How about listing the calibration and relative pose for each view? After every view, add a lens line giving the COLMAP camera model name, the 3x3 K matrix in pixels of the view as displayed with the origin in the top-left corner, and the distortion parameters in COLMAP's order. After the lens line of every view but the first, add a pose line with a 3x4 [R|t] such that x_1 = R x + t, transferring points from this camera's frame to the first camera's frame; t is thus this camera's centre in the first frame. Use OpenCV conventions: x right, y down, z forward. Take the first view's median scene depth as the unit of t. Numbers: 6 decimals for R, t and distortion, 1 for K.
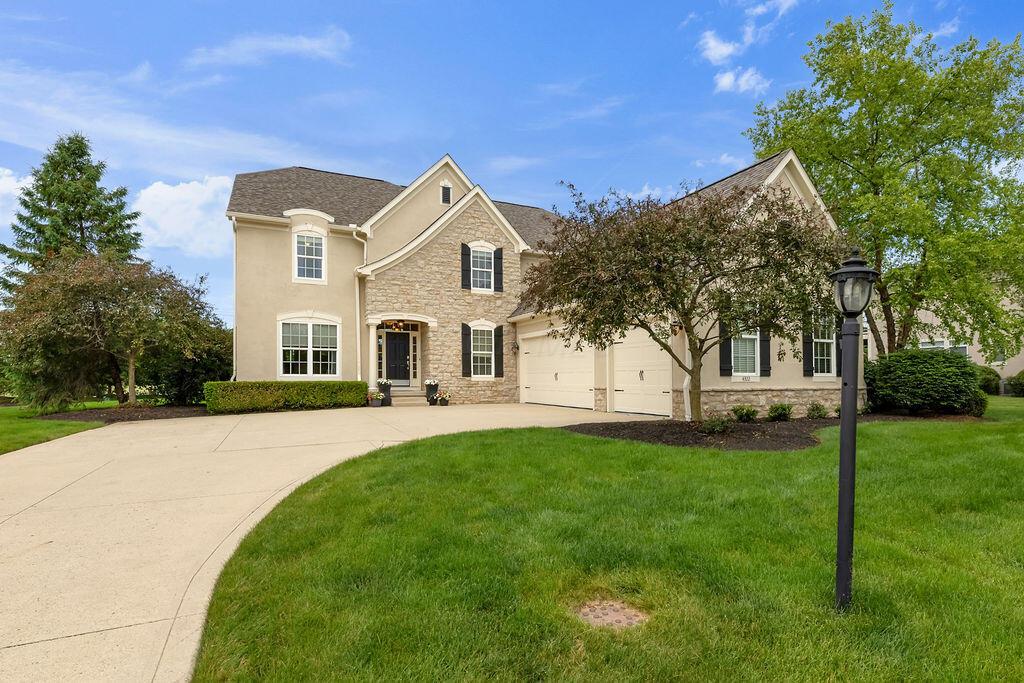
lens RADIAL K [[514.9, 0, 524.3], [0, 514.9, 387.9], [0, 0, 1]] dist [-0.002287, -0.001424]
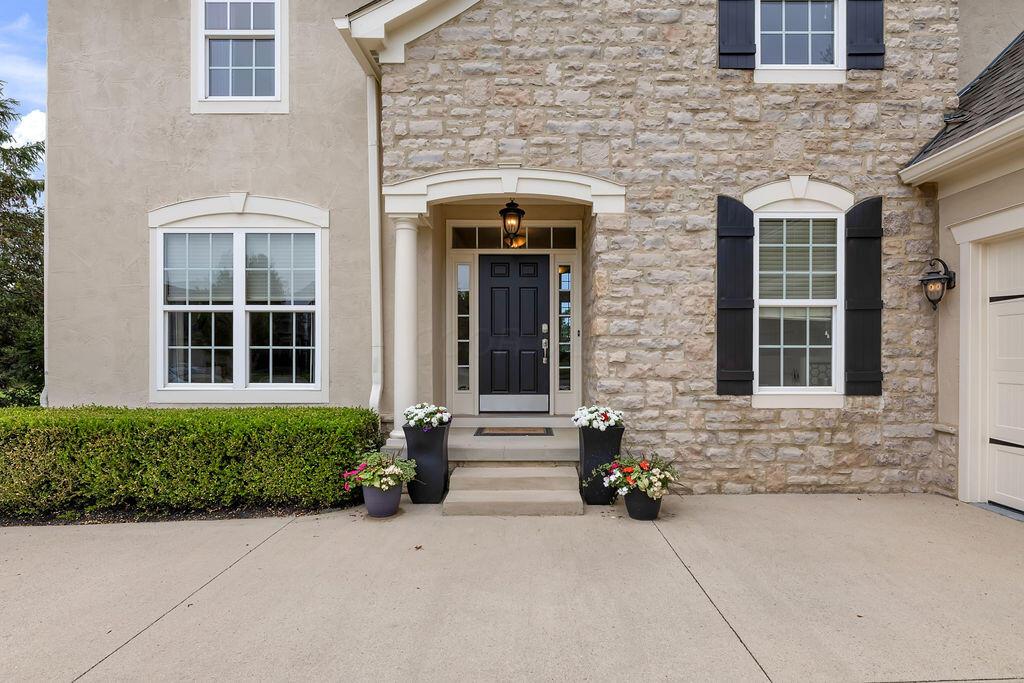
lens RADIAL K [[514.9, 0, 519.9], [0, 514.9, 369.4], [0, 0, 1]] dist [-0.002287, -0.001424]
pose [[0.900794, 0.011313, -0.434099, -0.104187], [-0.005447, 0.999876, 0.014755, -0.041036], [0.434212, -0.010927, 0.900744, 0.765565]]
